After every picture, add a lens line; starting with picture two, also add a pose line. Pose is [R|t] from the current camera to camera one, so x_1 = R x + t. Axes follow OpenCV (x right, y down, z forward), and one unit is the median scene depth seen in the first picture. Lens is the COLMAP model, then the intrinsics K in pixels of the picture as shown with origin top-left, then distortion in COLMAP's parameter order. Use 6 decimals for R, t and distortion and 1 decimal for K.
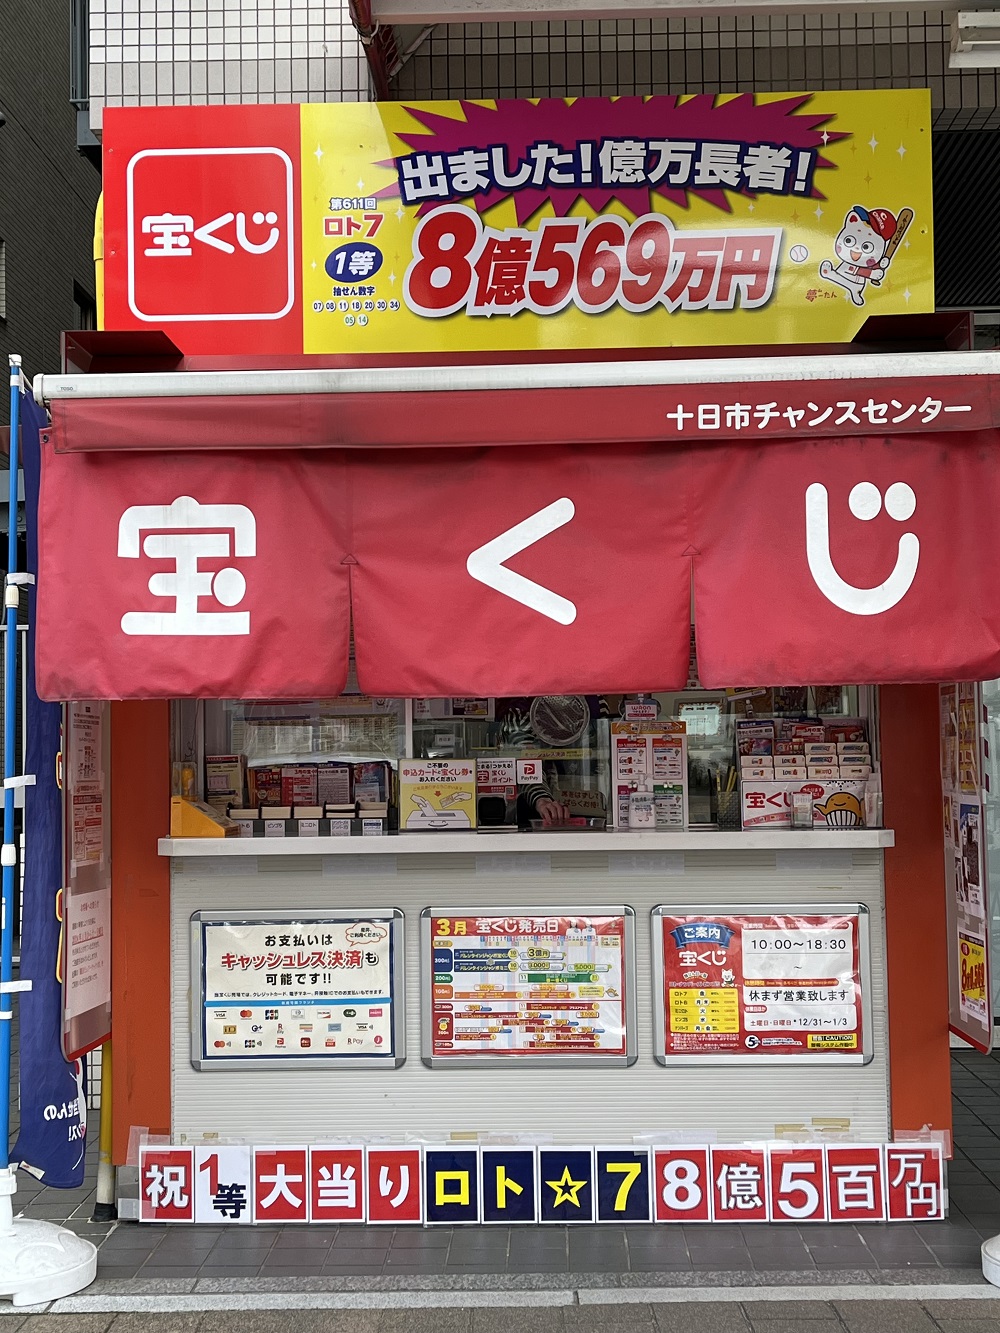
lens RADIAL K [[1867.3, 0, 501.1], [0, 1867.3, 666.9], [0, 0, 1]] dist [0.090712, 0.000000]
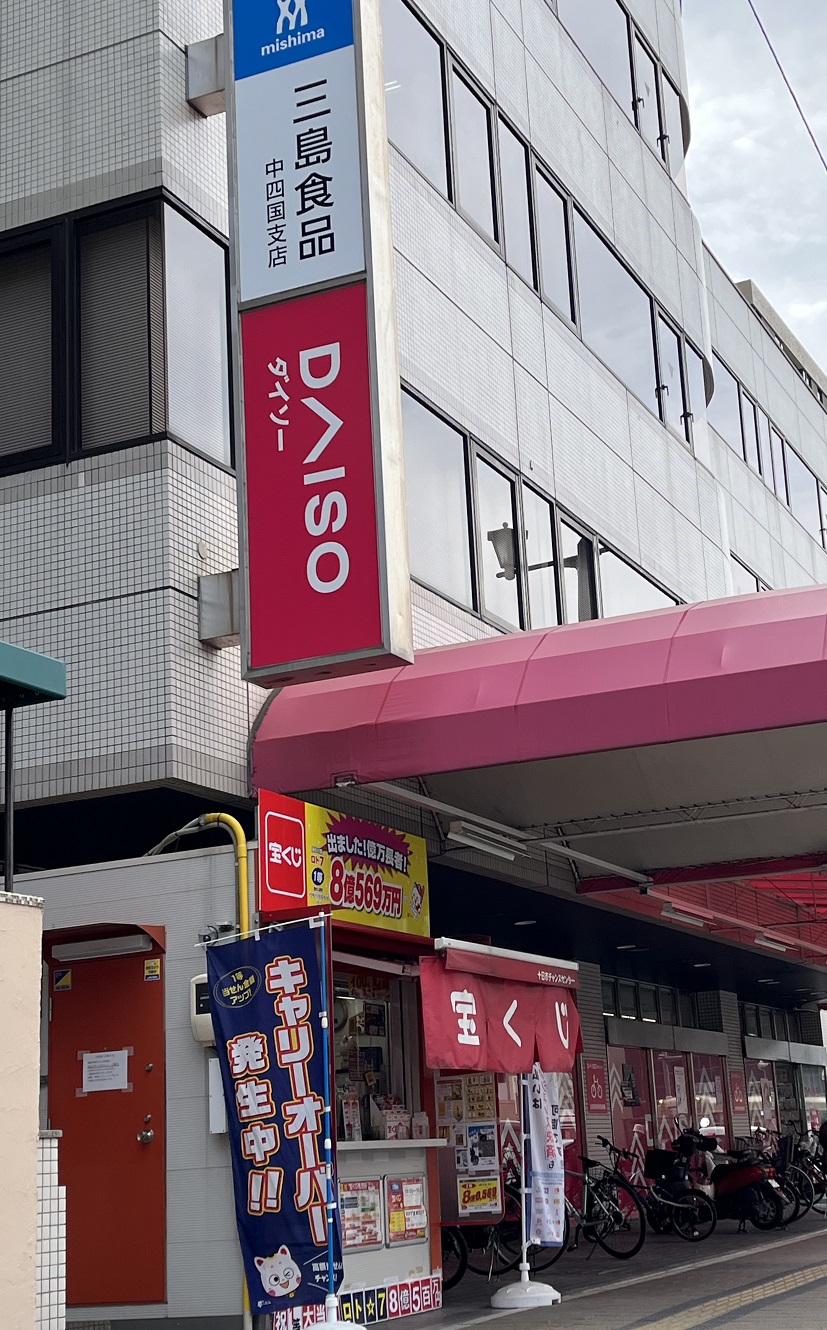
lens RADIAL K [[1893.0, 0, 414.3], [0, 1893.0, 664.2], [0, 0, 1]] dist [0.044735, 0.000000]
pose [[0.402636, 0.226915, 0.886788, -2.079438], [0.005088, 0.968217, -0.250062, 0.102134], [-0.915346, 0.105196, 0.388685, -0.001363]]
